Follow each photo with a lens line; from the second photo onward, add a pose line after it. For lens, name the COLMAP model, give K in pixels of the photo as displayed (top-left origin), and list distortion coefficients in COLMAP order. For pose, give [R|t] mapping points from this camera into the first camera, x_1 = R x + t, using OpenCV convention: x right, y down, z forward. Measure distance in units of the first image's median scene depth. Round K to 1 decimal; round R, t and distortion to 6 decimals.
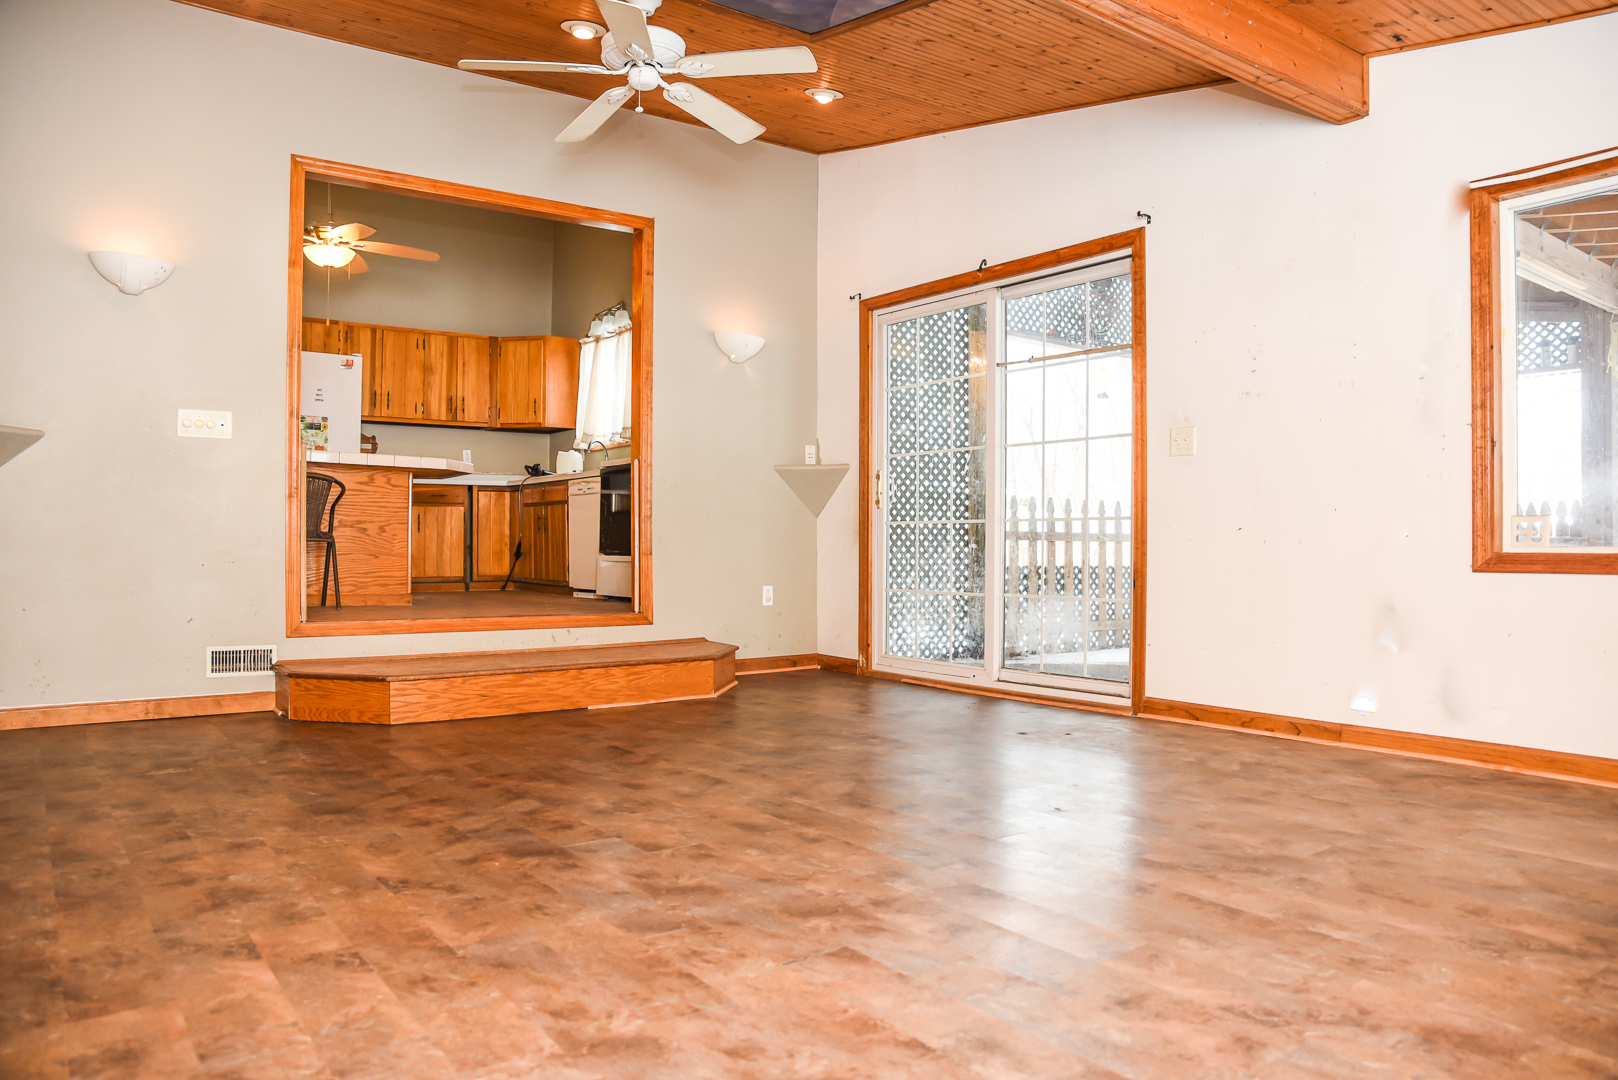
lens RADIAL K [[1112.8, 0, 800.7], [0, 1112.8, 542.3], [0, 0, 1]] dist [-0.108570, 0.064561]
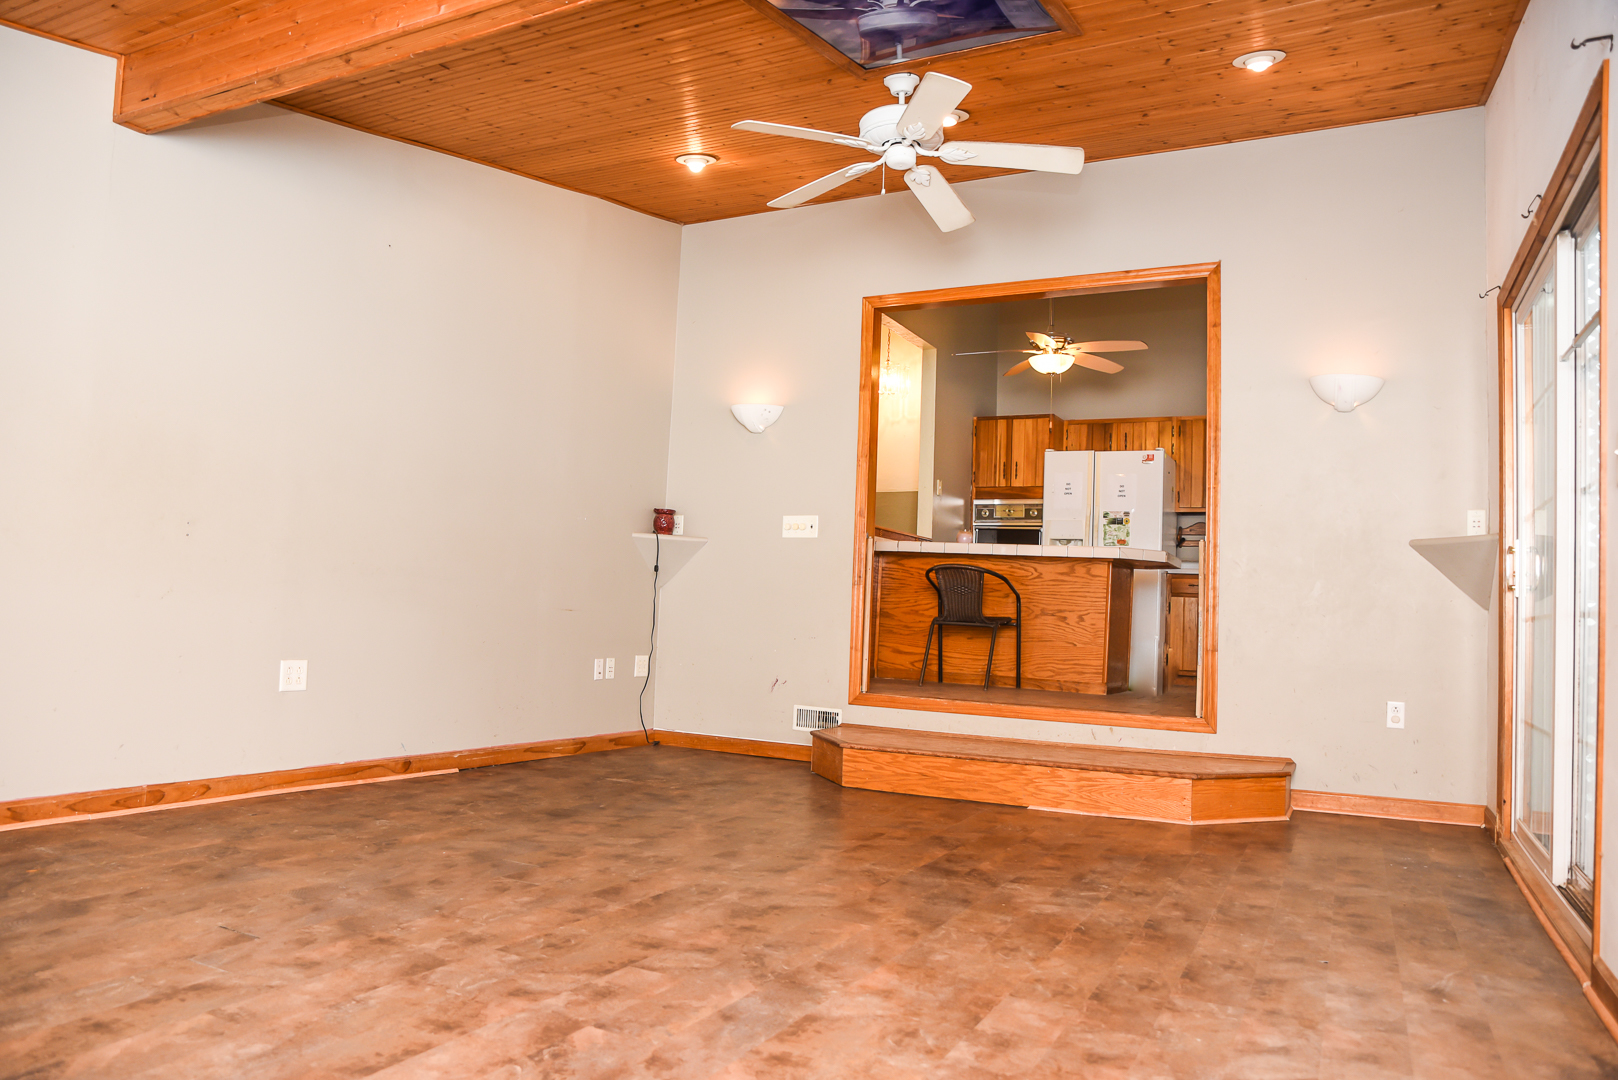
lens RADIAL K [[1112.8, 0, 816.5], [0, 1112.8, 531.3], [0, 0, 1]] dist [-0.108570, 0.064561]
pose [[0.429772, -0.055827, -0.901210, 0.665020], [-0.038946, 0.996012, -0.080273, -0.000452], [0.902097, 0.069597, 0.425883, 0.491482]]
